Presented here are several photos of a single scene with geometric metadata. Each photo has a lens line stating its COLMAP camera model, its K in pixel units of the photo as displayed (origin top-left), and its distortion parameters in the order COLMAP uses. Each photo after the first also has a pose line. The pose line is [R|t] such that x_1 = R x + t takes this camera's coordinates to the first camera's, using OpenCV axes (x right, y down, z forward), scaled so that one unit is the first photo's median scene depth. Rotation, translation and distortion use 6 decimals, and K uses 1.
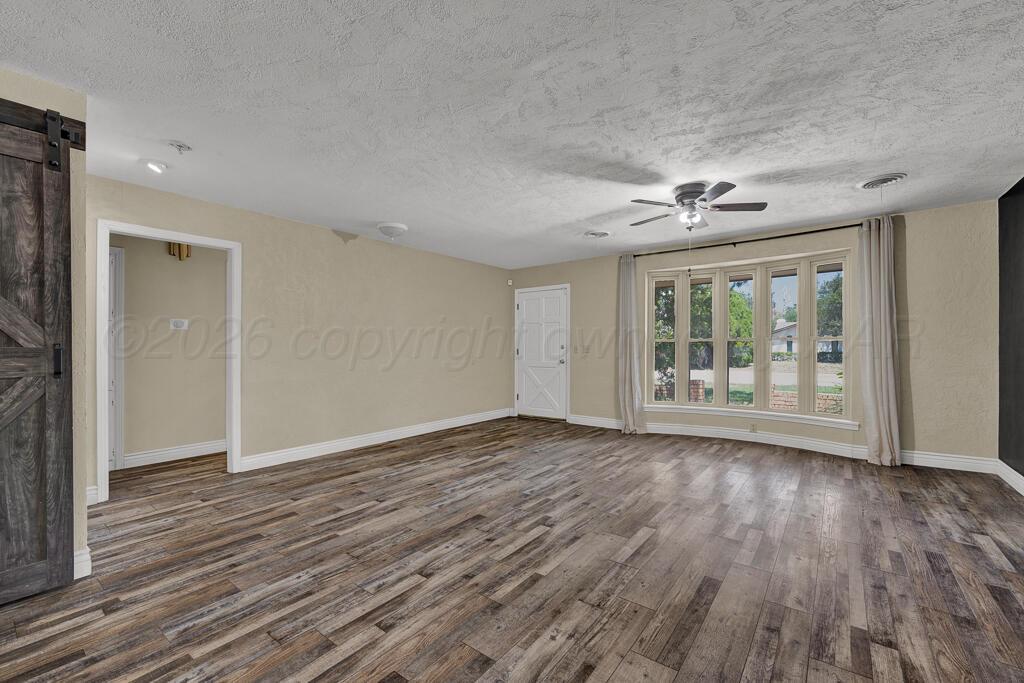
lens RADIAL K [[431.3, 0, 516.9], [0, 431.3, 345.6], [0, 0, 1]] dist [-0.001881, -0.000240]
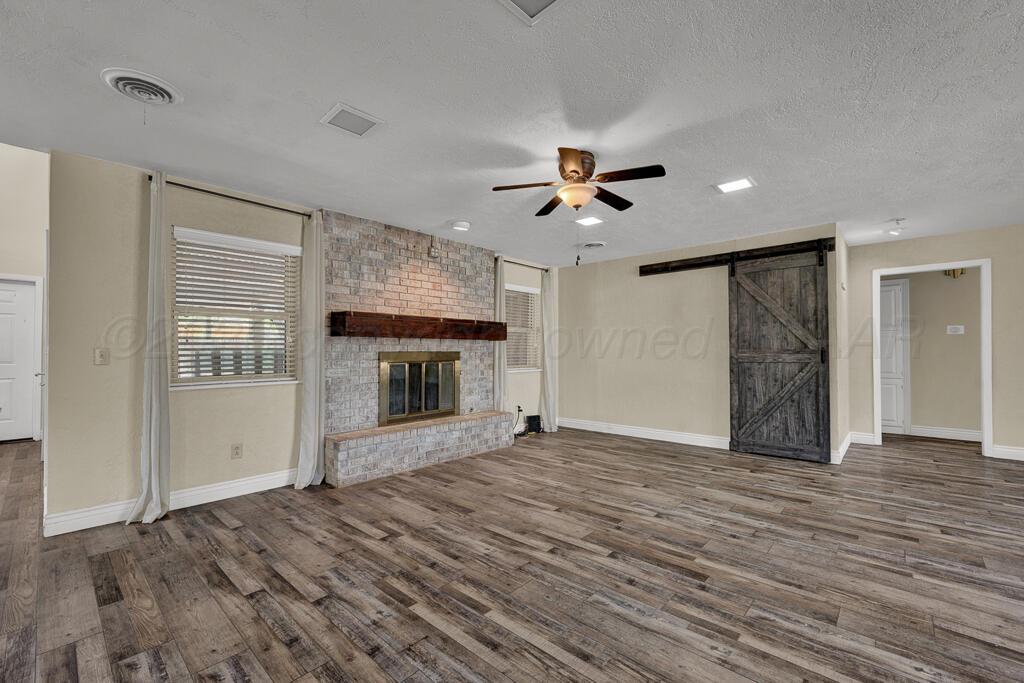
lens RADIAL K [[431.3, 0, 518.3], [0, 431.3, 345.2], [0, 0, 1]] dist [-0.001881, -0.000240]
pose [[-0.076169, -0.010355, -0.997041, 0.542612], [0.005581, 0.999926, -0.010812, -0.000592], [0.997079, -0.006388, -0.076106, -0.156627]]
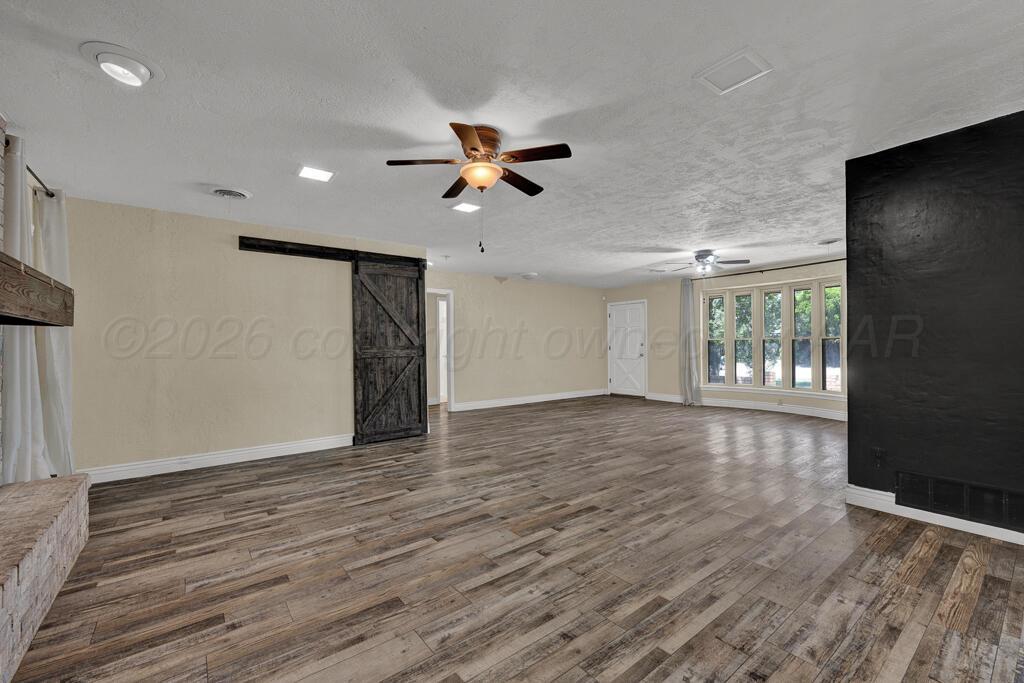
lens RADIAL K [[431.3, 0, 514.6], [0, 431.3, 342.0], [0, 0, 1]] dist [-0.001881, -0.000240]
pose [[0.969869, -0.007143, -0.243522, 0.069990], [0.006088, 0.999969, -0.005083, -0.000083], [0.243551, 0.003447, 0.969882, -0.691816]]
